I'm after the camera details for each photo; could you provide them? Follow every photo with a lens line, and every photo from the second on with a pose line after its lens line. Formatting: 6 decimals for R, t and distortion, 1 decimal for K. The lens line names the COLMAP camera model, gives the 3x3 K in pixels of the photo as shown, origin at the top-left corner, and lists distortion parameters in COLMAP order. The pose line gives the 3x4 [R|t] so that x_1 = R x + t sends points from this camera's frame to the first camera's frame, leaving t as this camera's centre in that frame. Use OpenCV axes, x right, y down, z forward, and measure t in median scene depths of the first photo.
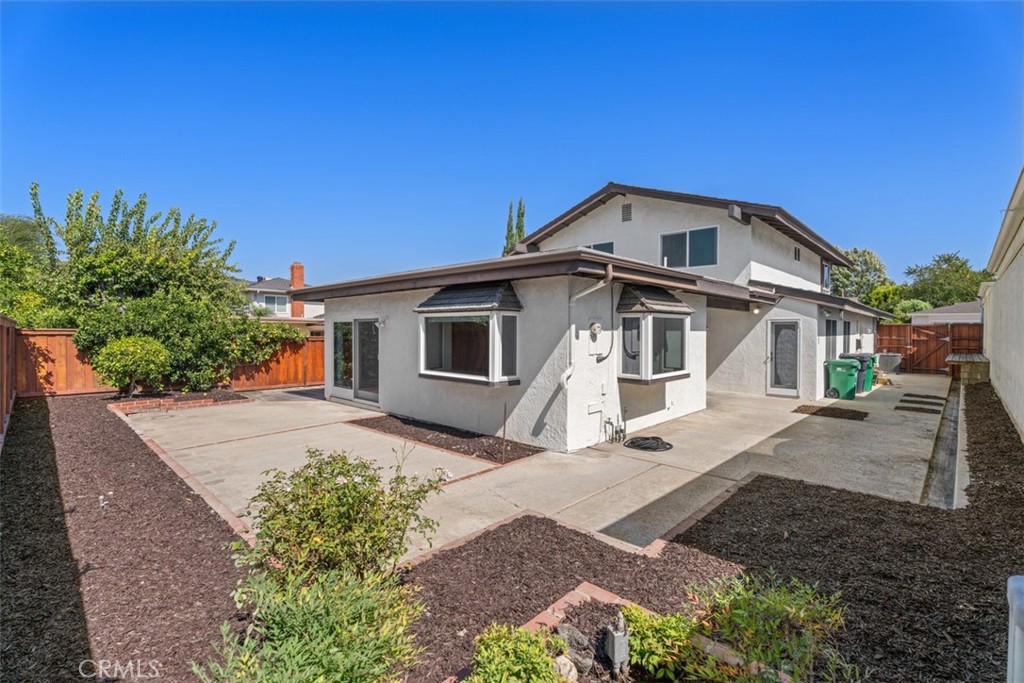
lens RADIAL K [[457.5, 0, 510.8], [0, 457.5, 339.0], [0, 0, 1]] dist [-0.001707, -0.000212]
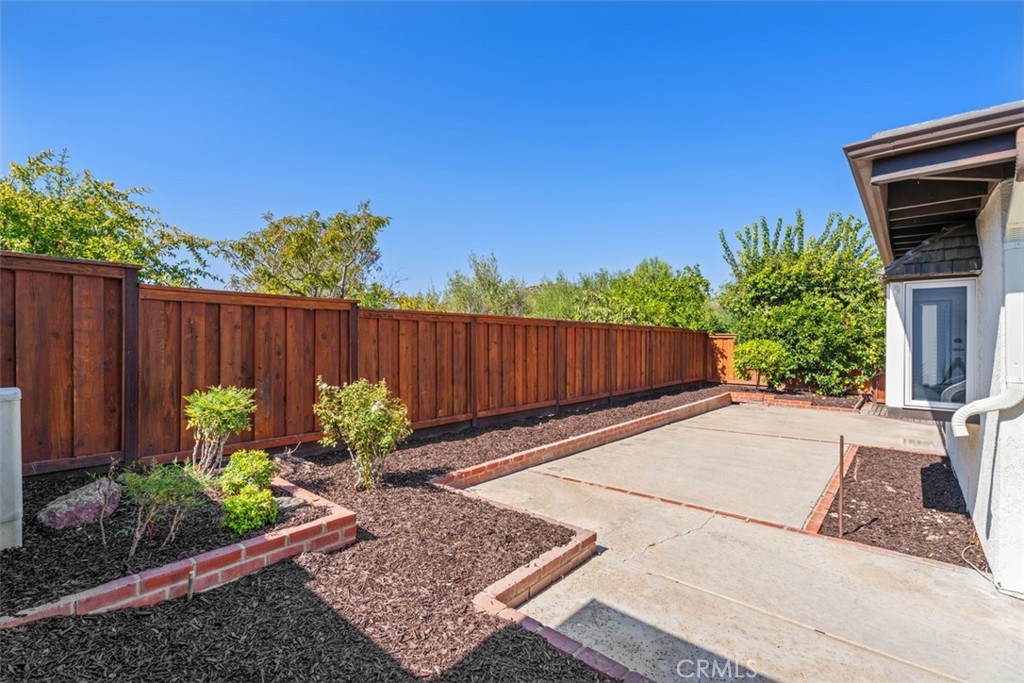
lens RADIAL K [[457.5, 0, 510.8], [0, 457.5, 339.0], [0, 0, 1]] dist [-0.001707, -0.000212]
pose [[0.039264, -0.004823, -0.999217, 0.330730], [-0.021331, 0.999756, -0.005663, 0.014597], [0.999001, 0.021537, 0.039152, 0.318628]]
